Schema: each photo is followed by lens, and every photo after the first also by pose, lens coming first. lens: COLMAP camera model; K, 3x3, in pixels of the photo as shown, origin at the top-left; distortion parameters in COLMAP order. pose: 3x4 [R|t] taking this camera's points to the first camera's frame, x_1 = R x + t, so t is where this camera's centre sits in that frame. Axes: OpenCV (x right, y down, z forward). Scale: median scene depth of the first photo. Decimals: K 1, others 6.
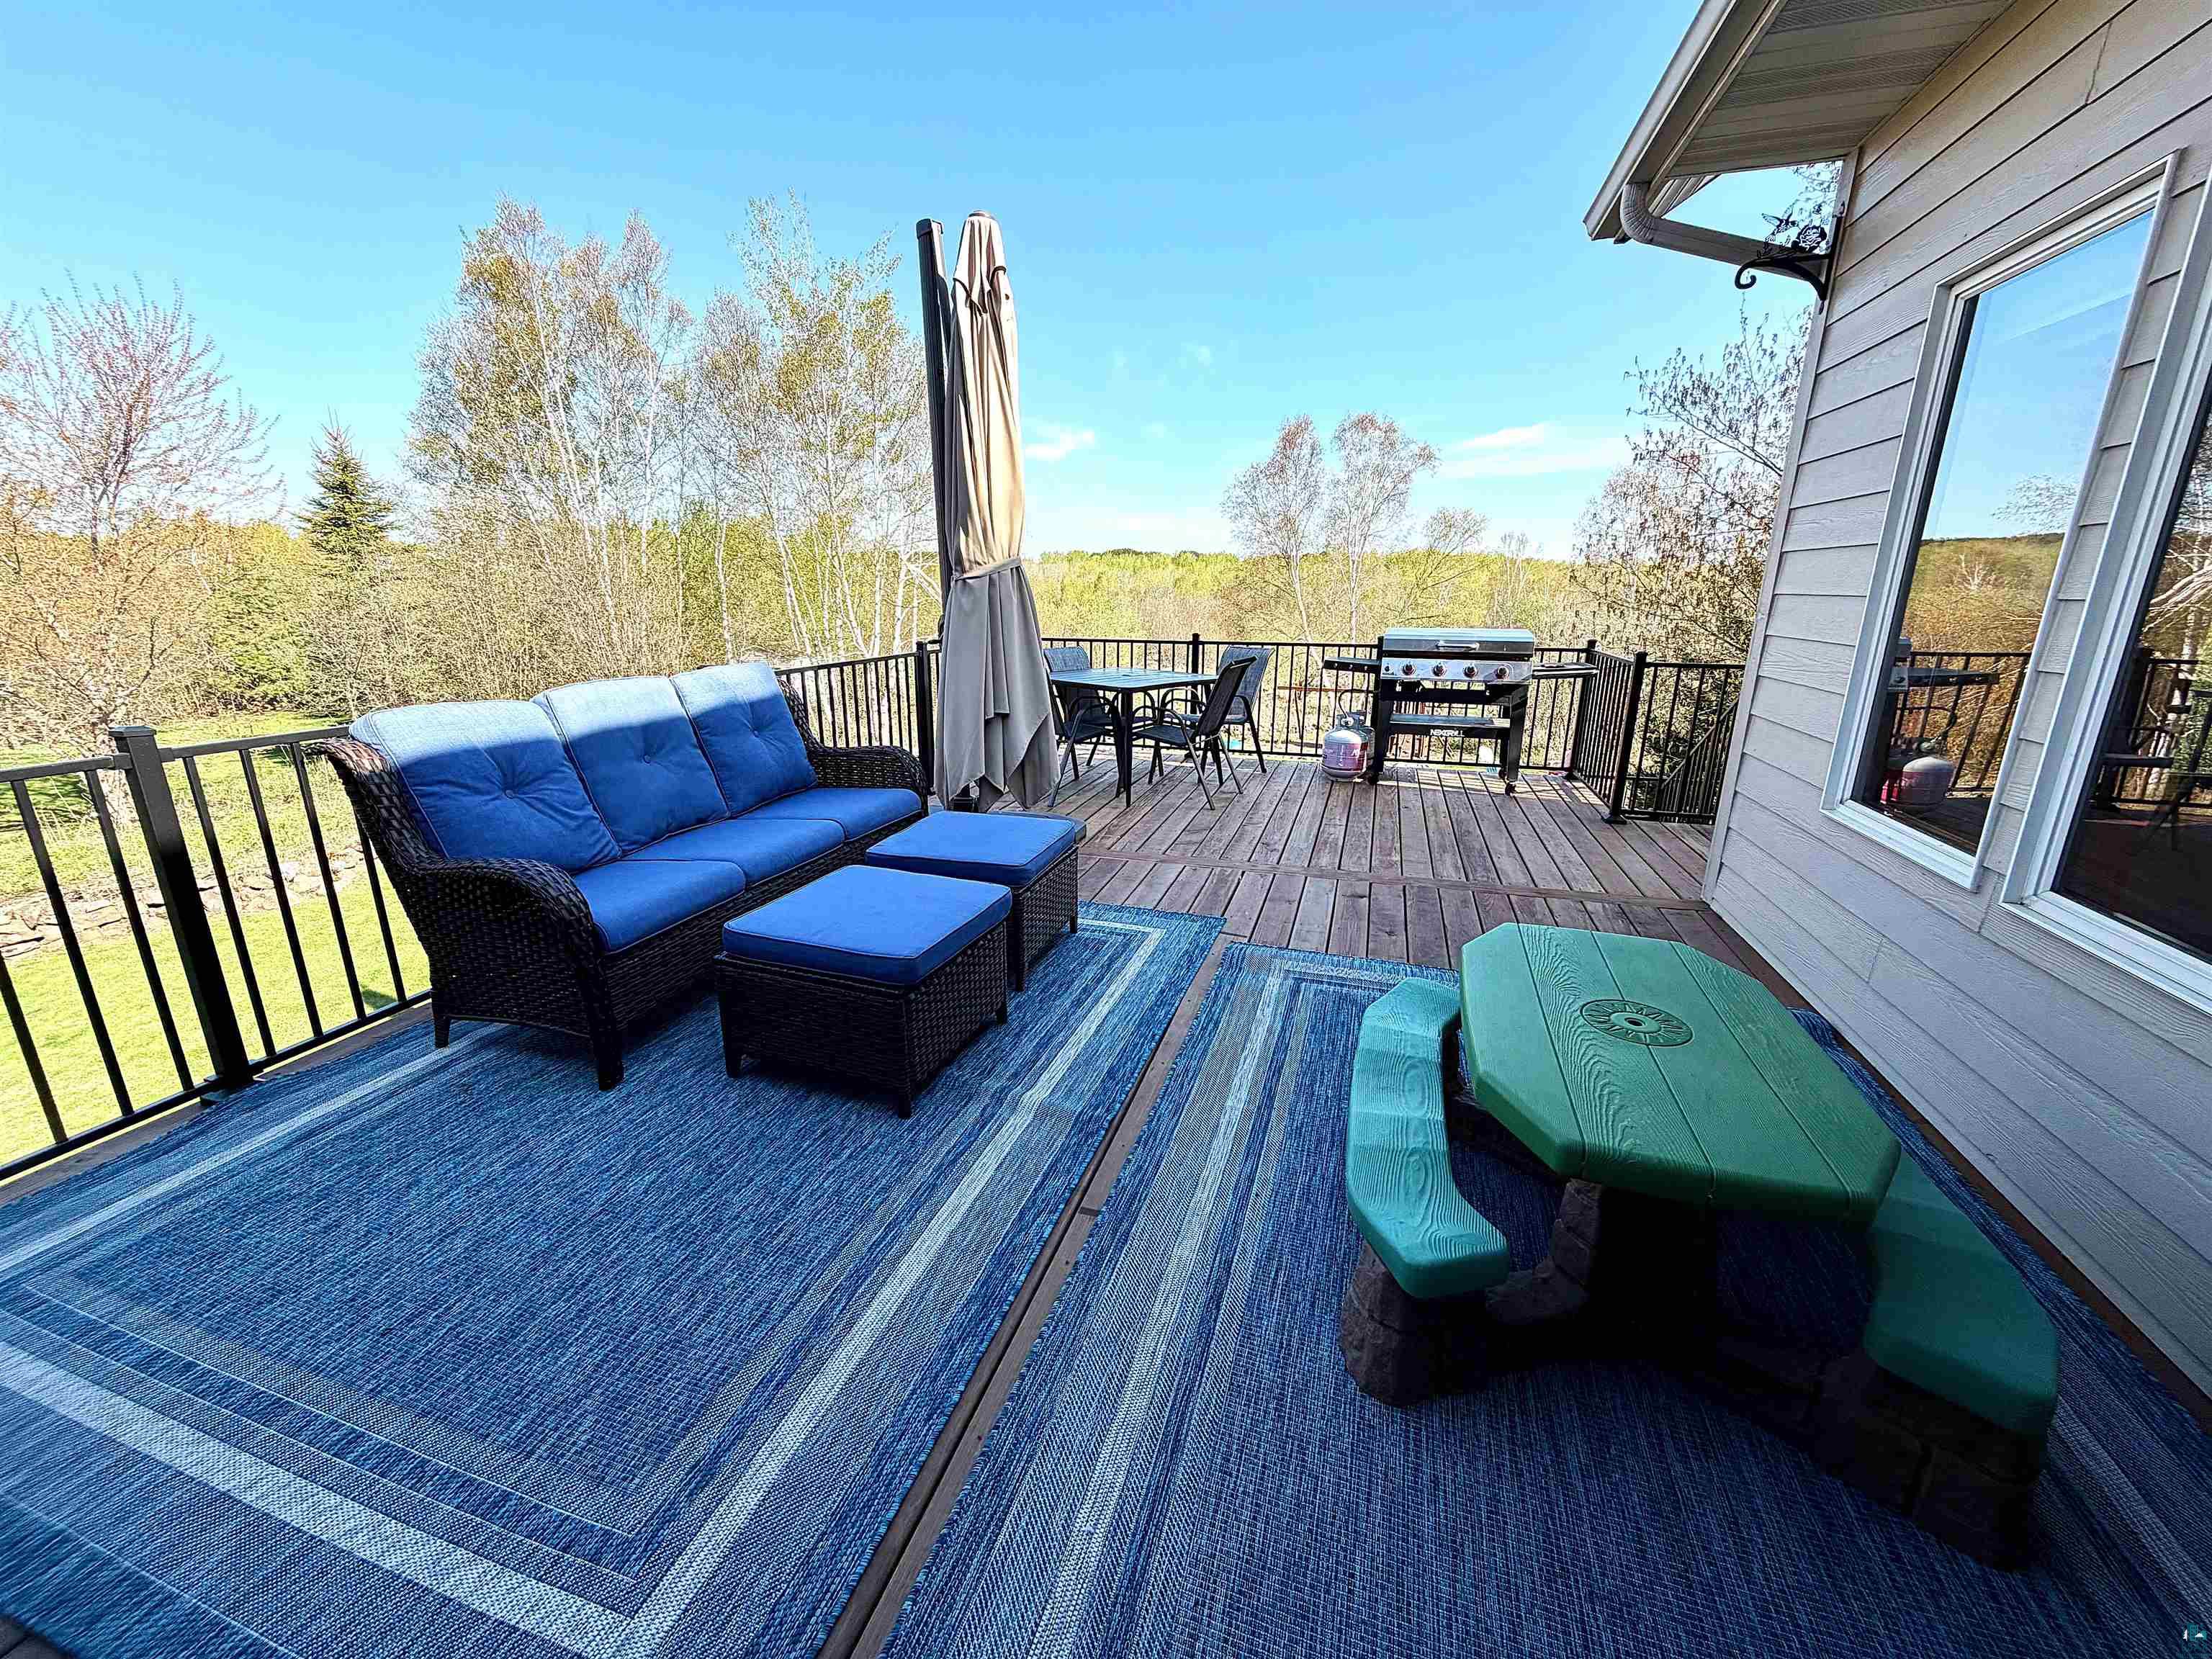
lens RADIAL K [[885.0, 0, 1106.8], [0, 885.0, 827.0], [0, 0, 1]] dist [0.000166, -0.000032]
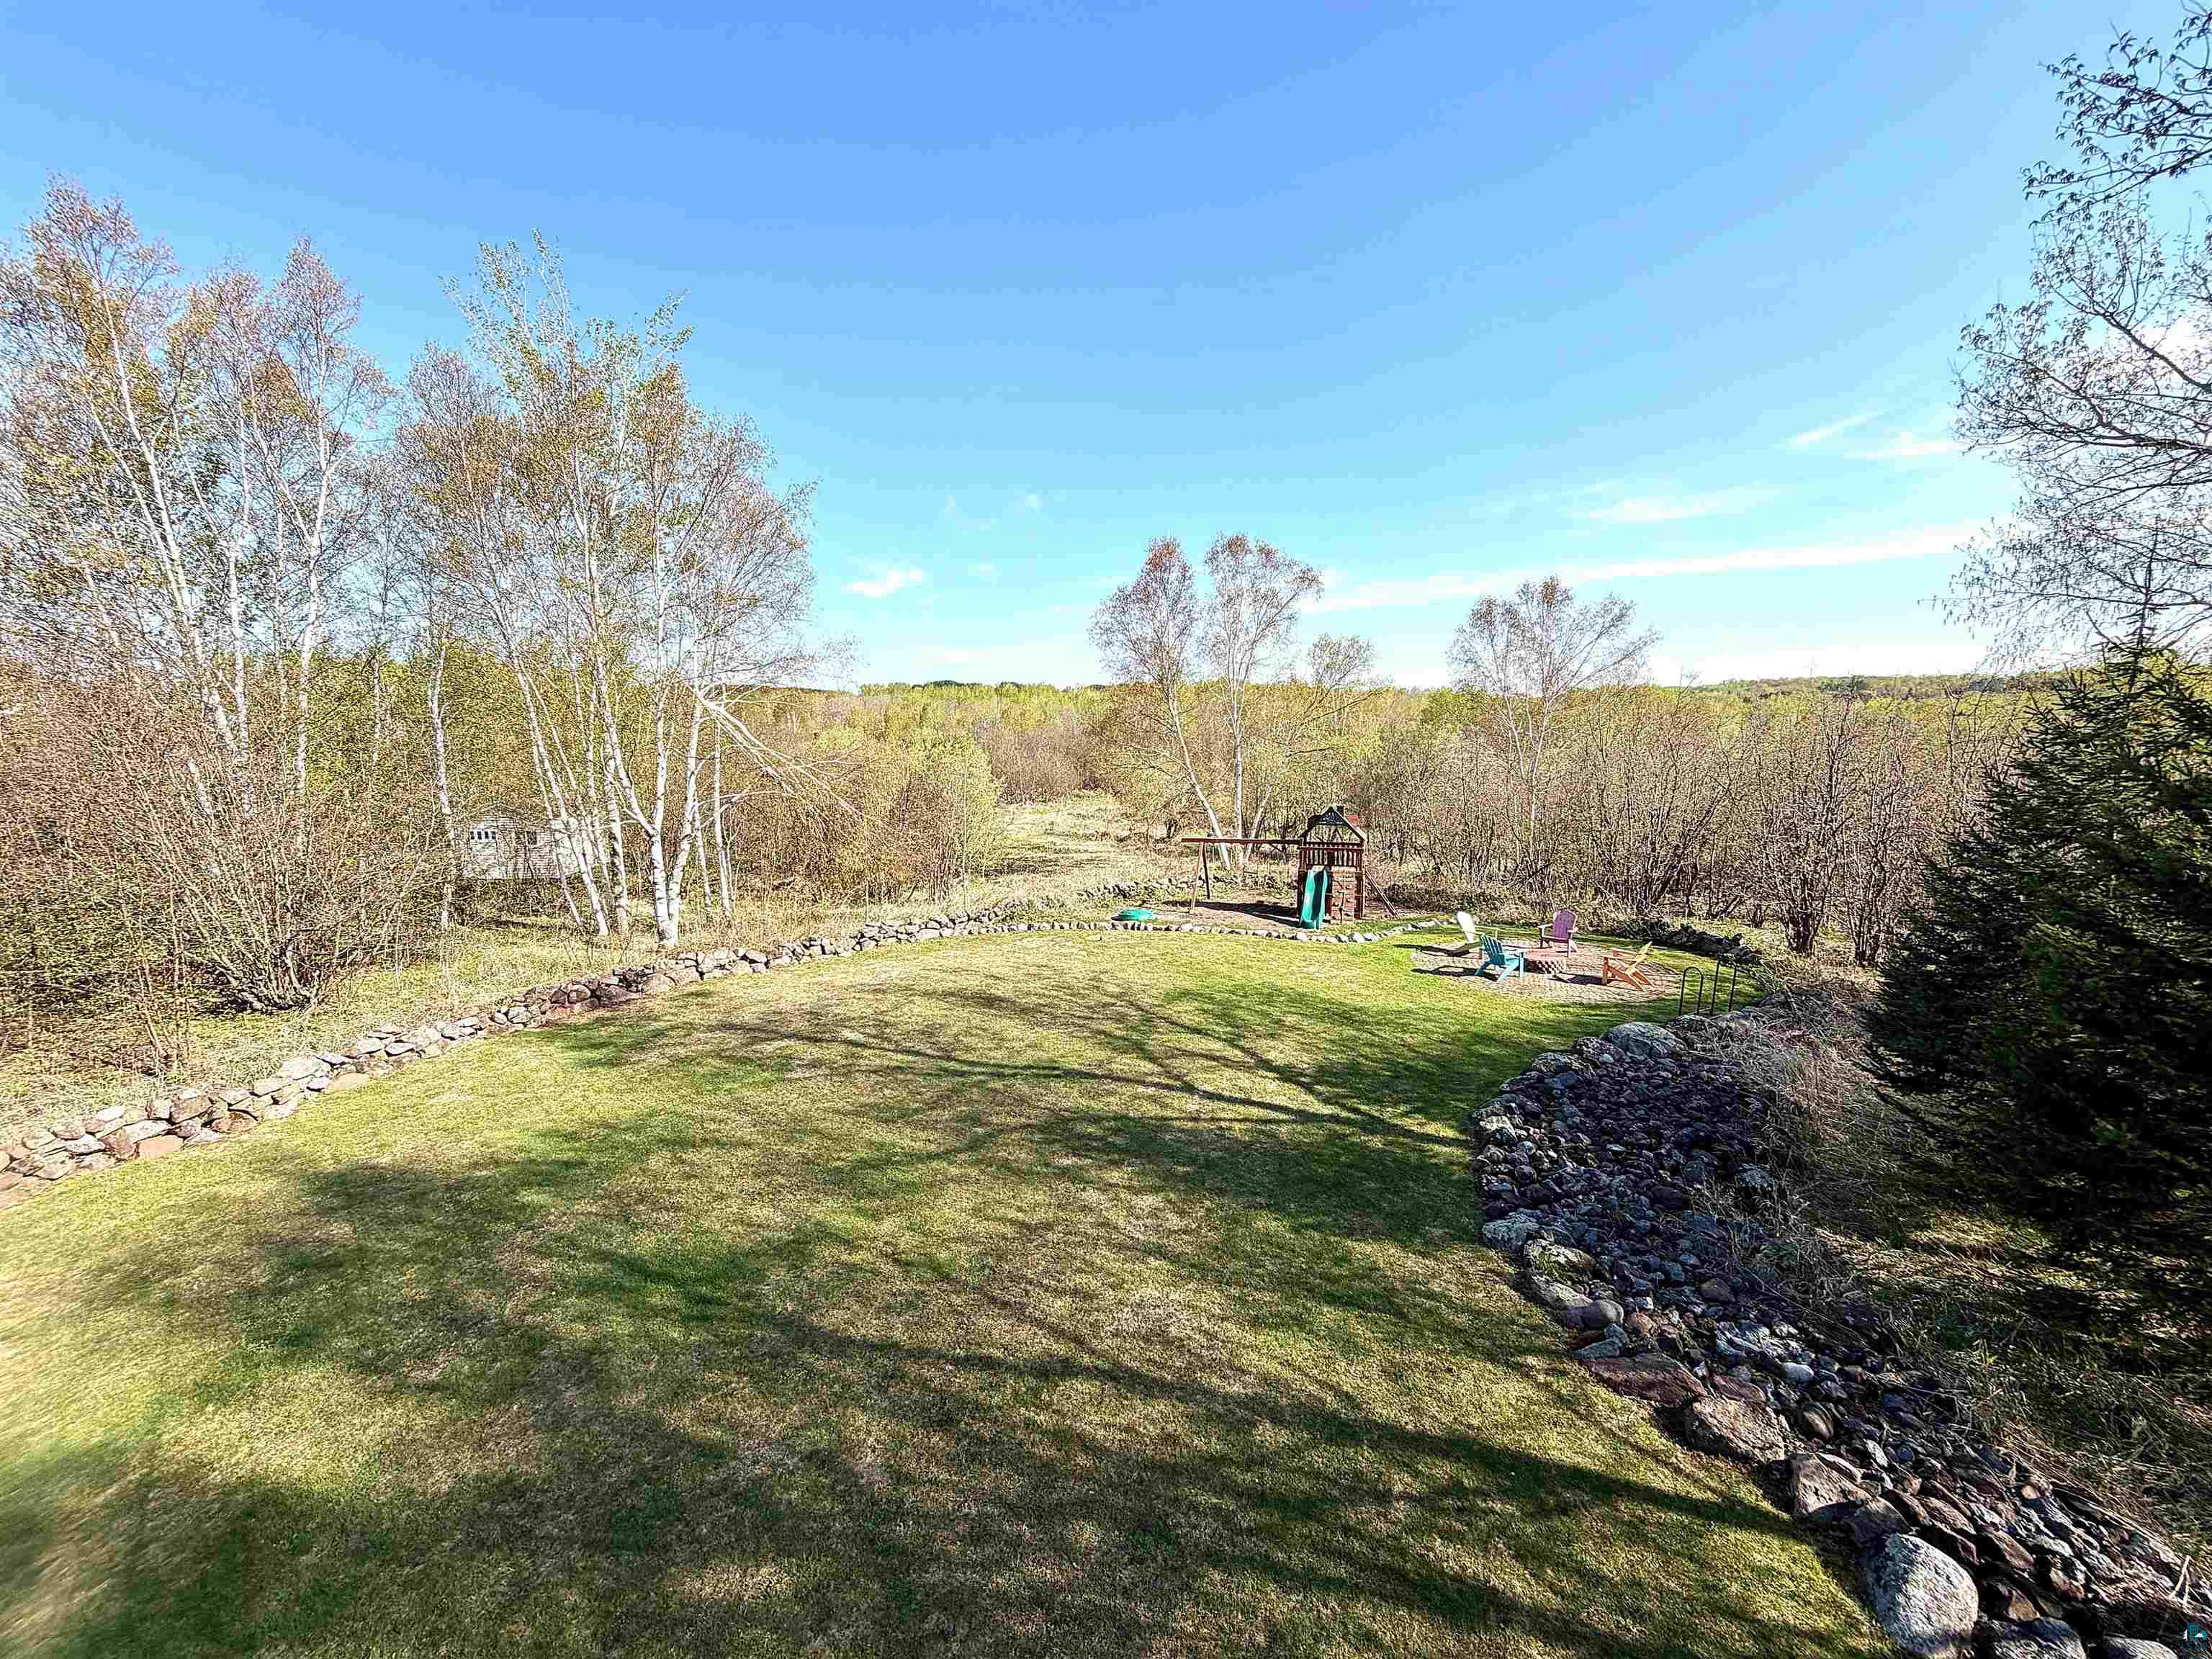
lens RADIAL K [[885.0, 0, 1099.3], [0, 885.0, 829.7], [0, 0, 1]] dist [0.000166, -0.000032]
pose [[0.982275, -0.039415, 0.183253, -0.030232], [0.064123, 0.989316, -0.130929, -0.056930], [-0.176134, 0.140359, 0.974308, 0.181632]]
